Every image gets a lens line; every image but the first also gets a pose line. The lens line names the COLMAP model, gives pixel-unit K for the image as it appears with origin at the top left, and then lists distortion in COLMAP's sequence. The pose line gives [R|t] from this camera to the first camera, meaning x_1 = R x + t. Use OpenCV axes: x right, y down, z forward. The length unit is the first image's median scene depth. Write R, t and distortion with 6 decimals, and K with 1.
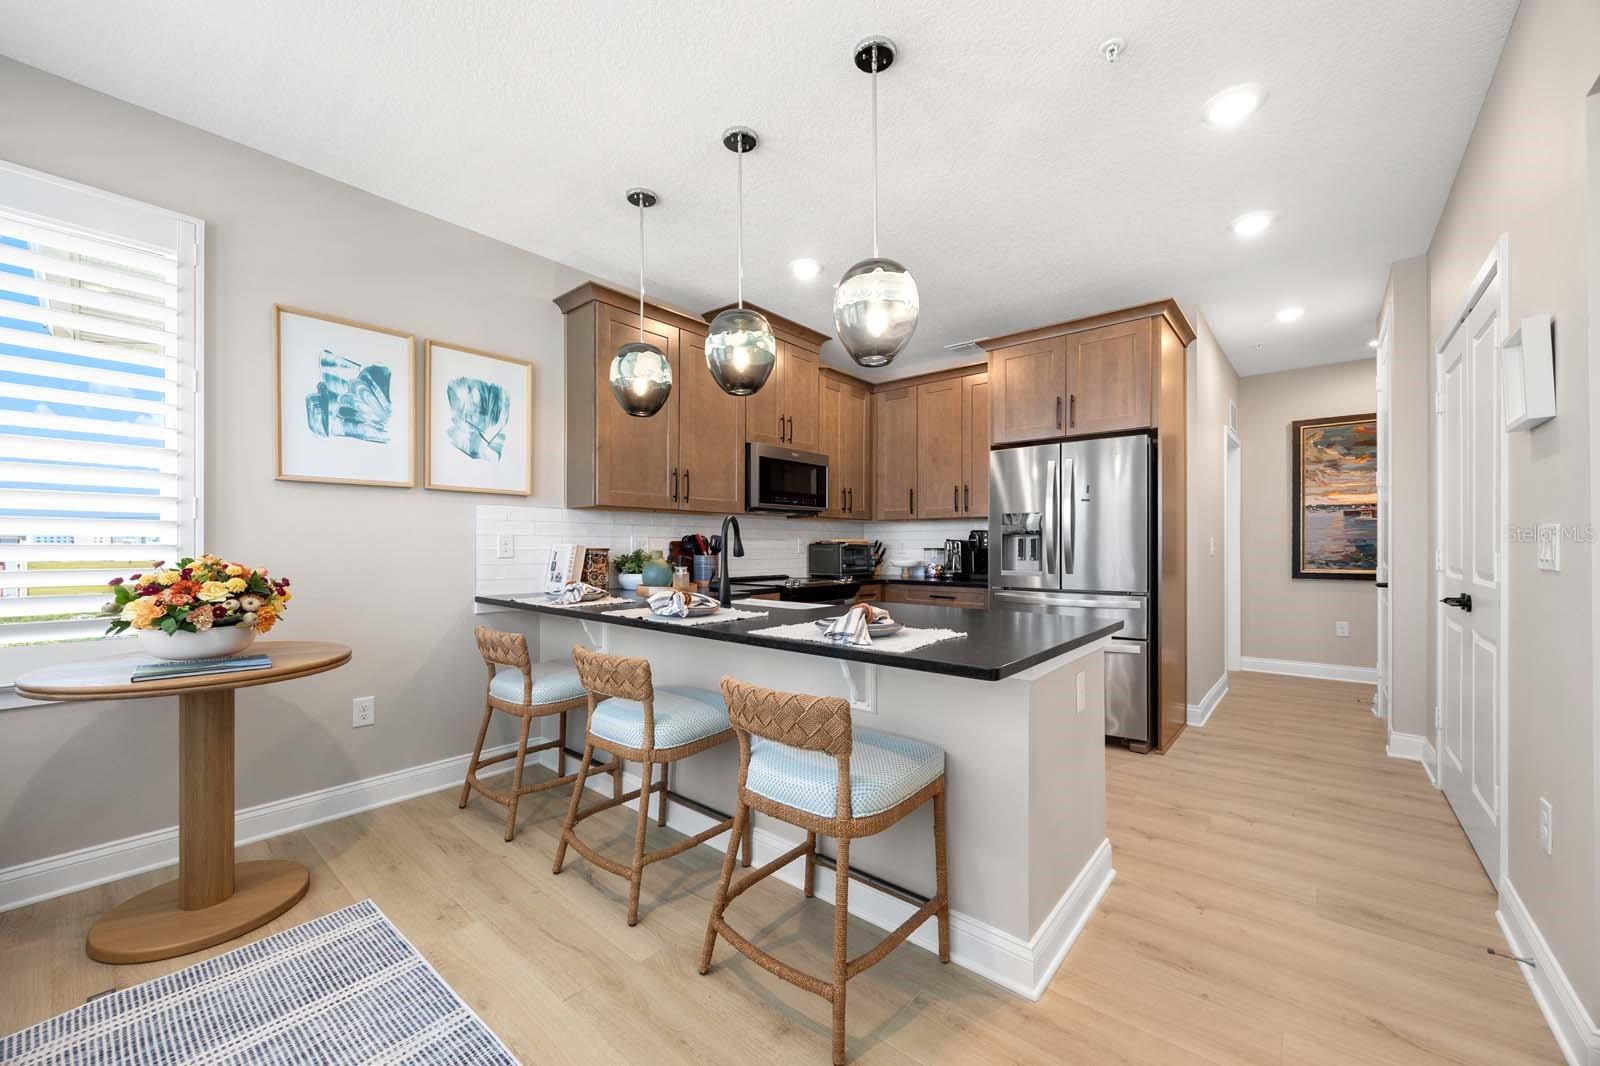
lens RADIAL K [[620.4, 0, 803.6], [0, 620.4, 545.4], [0, 0, 1]] dist [-0.002473, -0.000116]
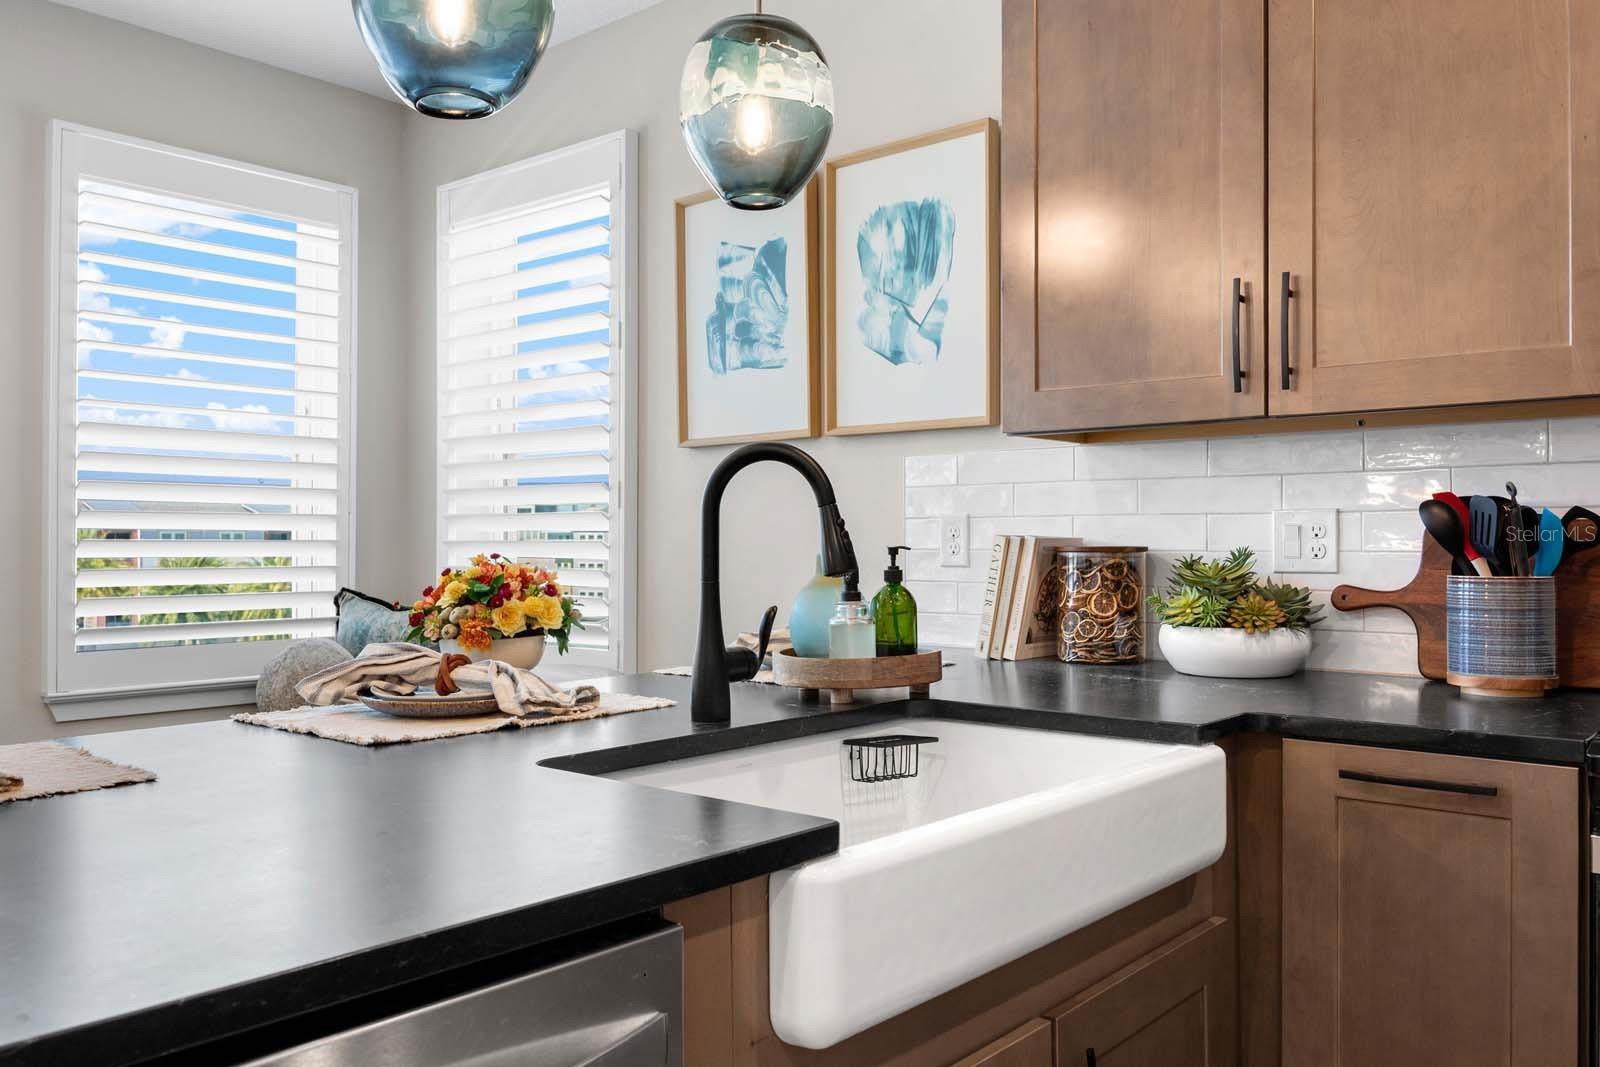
lens RADIAL K [[1272.5, 0, 800.0], [0, 1272.5, 533.5], [0, 0, 1]] dist [0.004268, -0.002952]
pose [[-0.012830, -0.009102, -0.999876, 0.549025], [0.002736, 0.999955, -0.009138, 0.004582], [0.999914, -0.002853, -0.012804, 1.063803]]
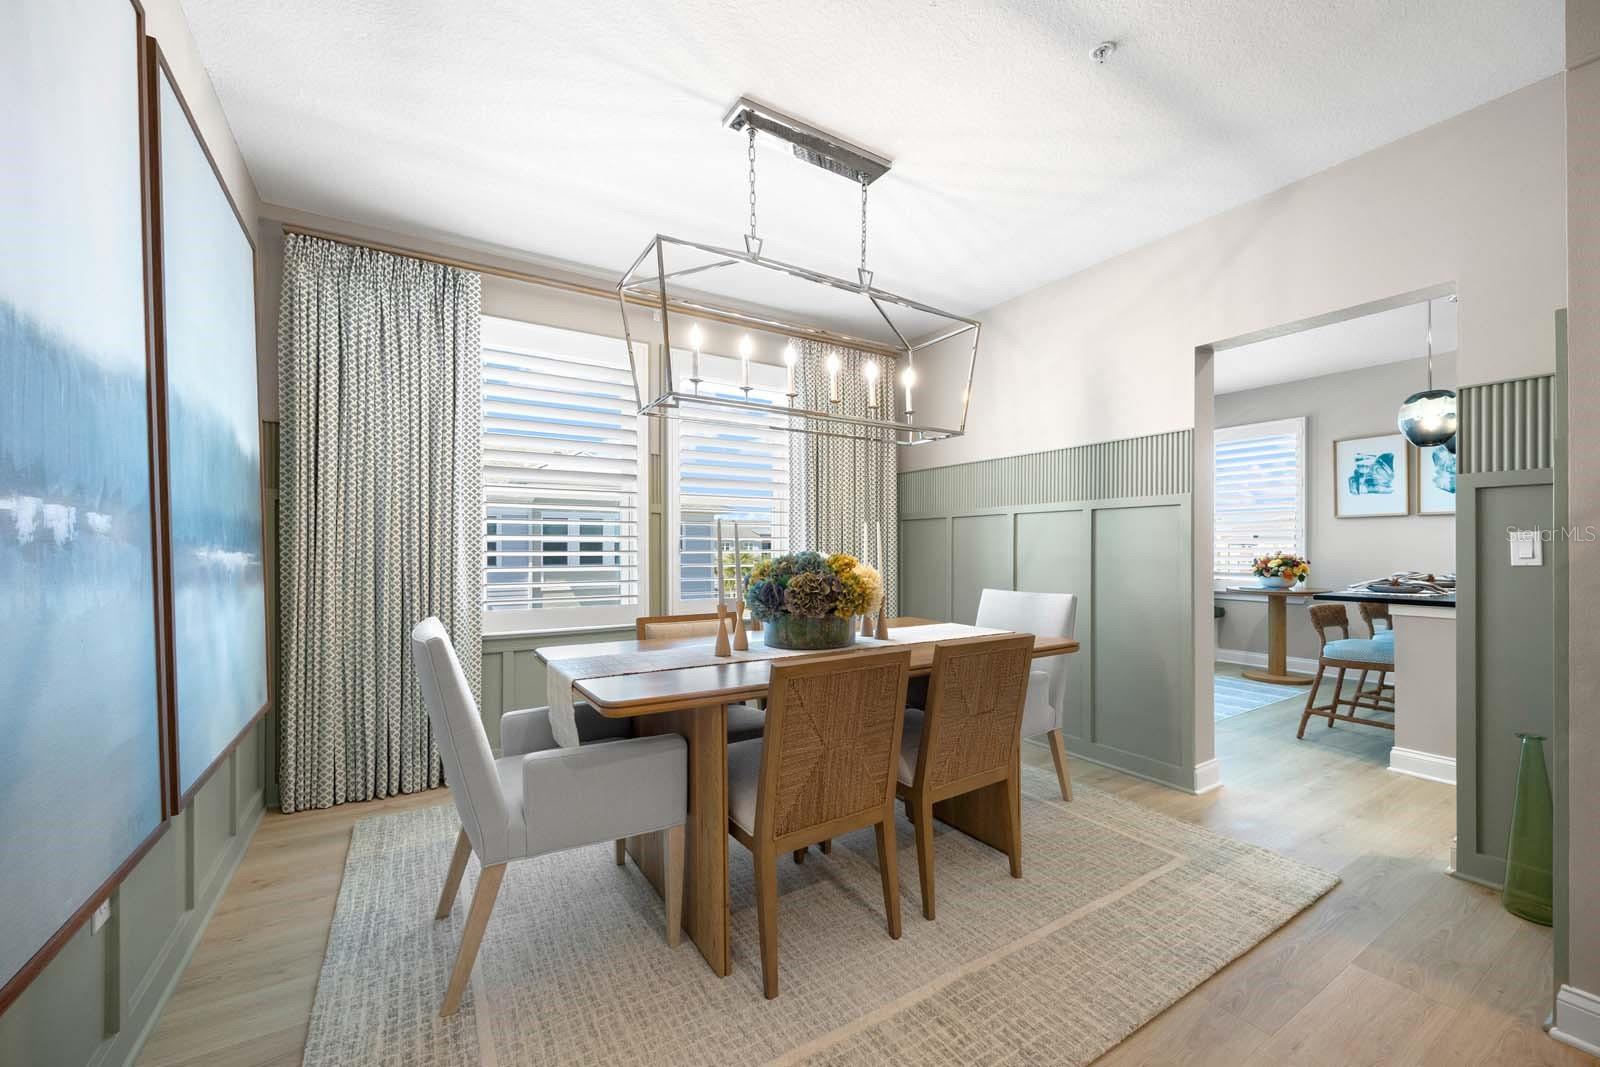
lens RADIAL K [[620.4, 0, 803.6], [0, 620.4, 545.9], [0, 0, 1]] dist [-0.002473, -0.000116]
pose [[-0.316933, -0.006053, -0.948428, 1.730676], [0.001845, 0.999974, -0.006999, 0.005559], [0.948446, -0.003968, -0.316914, -0.102973]]
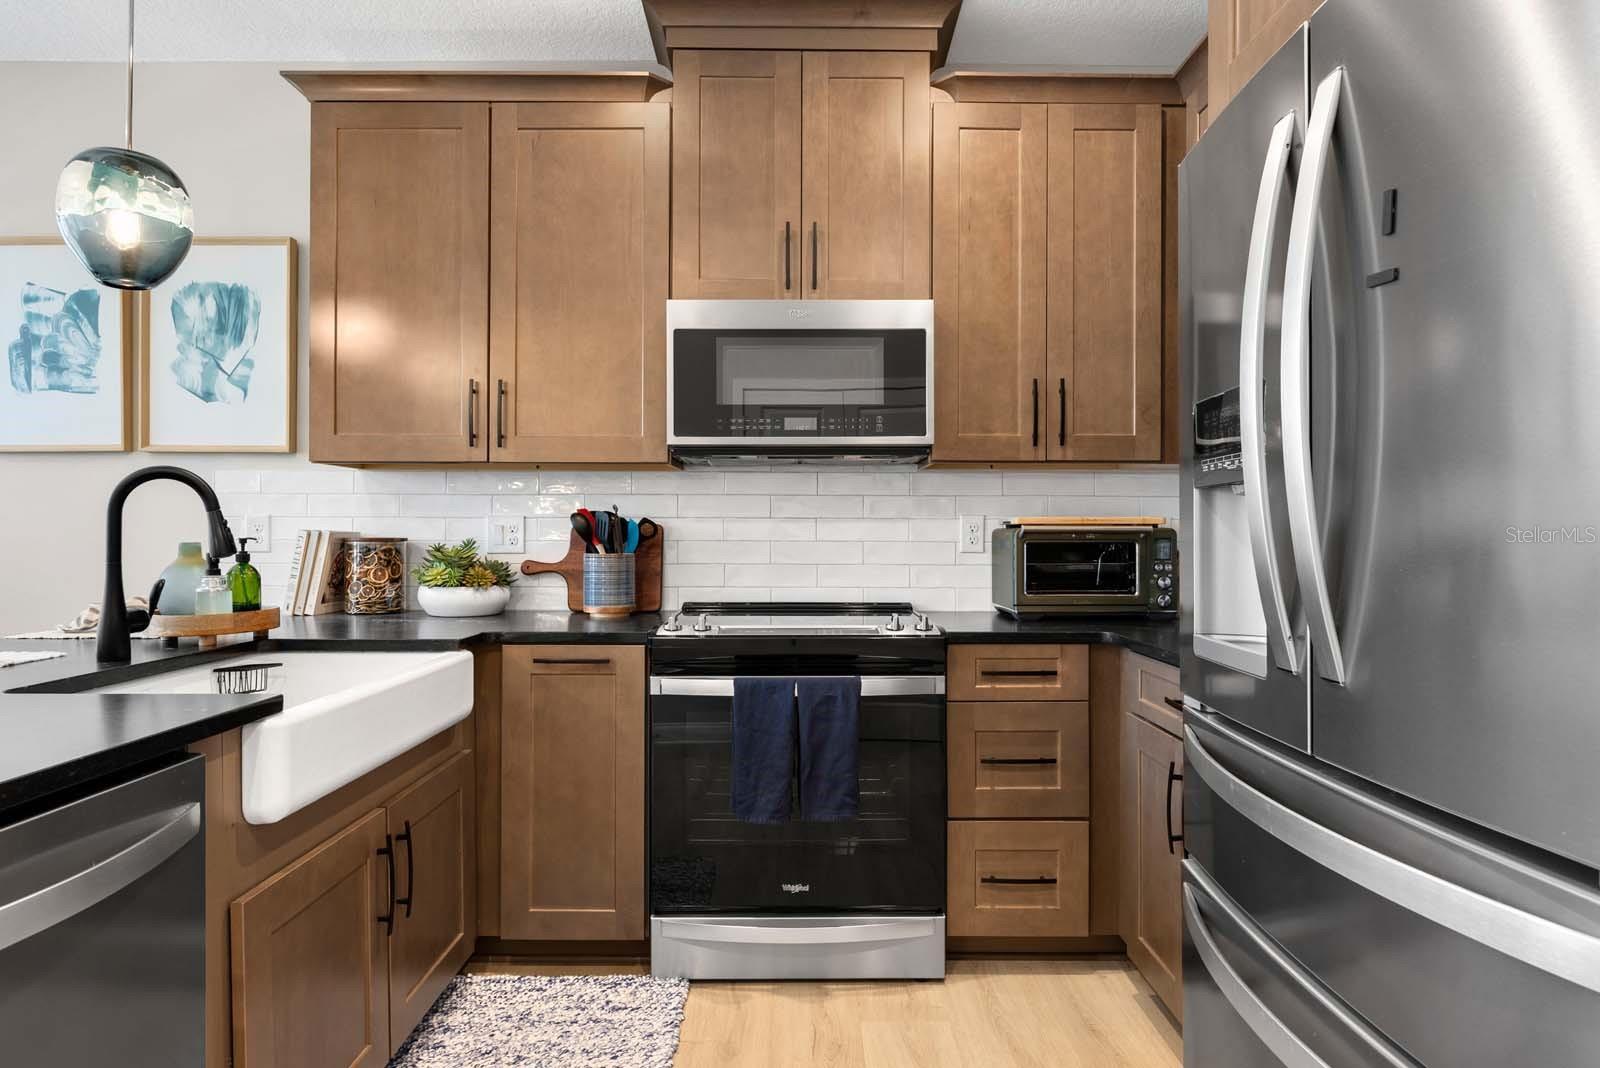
lens RADIAL K [[949.9, 0, 806.8], [0, 949.9, 530.9], [0, 0, 1]] dist [-0.002585, -0.002643]
pose [[0.648368, -0.003354, -0.761319, 0.748021], [0.000074, 0.999991, -0.004342, 0.002987], [0.761327, 0.002759, 0.648363, 0.943895]]
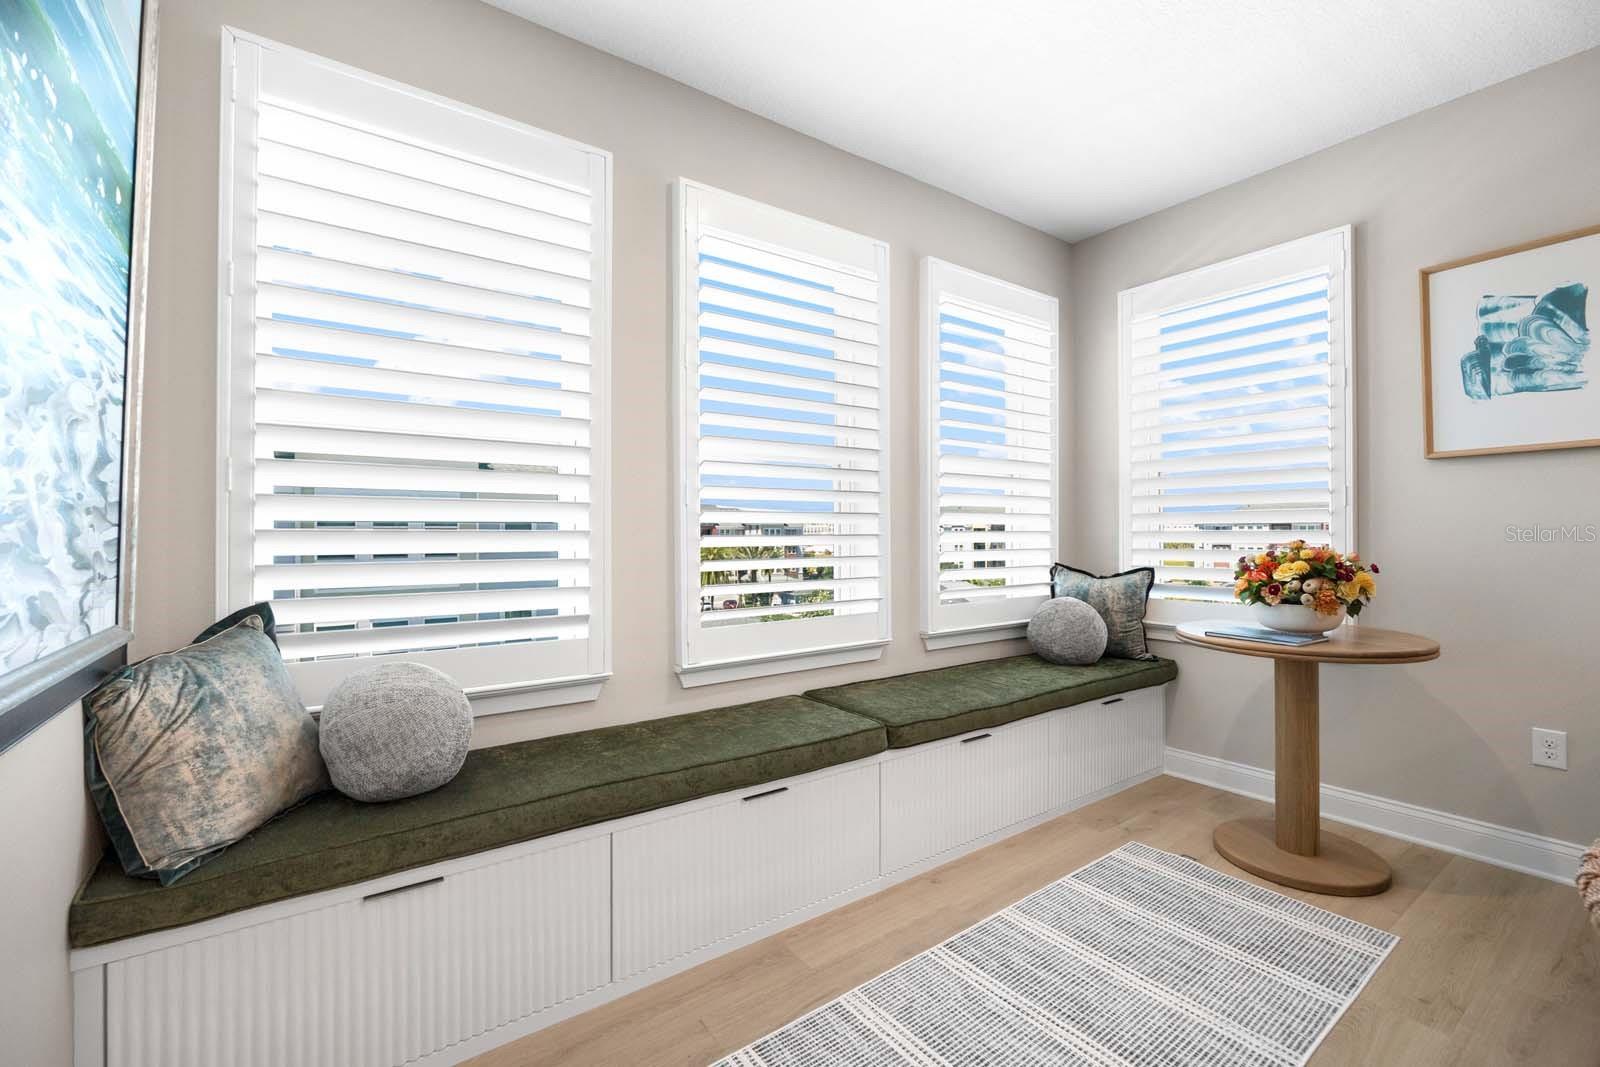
lens RADIAL K [[684.1, 0, 808.8], [0, 684.1, 526.7], [0, 0, 1]] dist [0.001049, -0.000153]
pose [[-0.241505, -0.009443, -0.970354, 0.329517], [0.005875, 0.999920, -0.011194, 0.000710], [0.970382, -0.008405, -0.241430, 0.325800]]
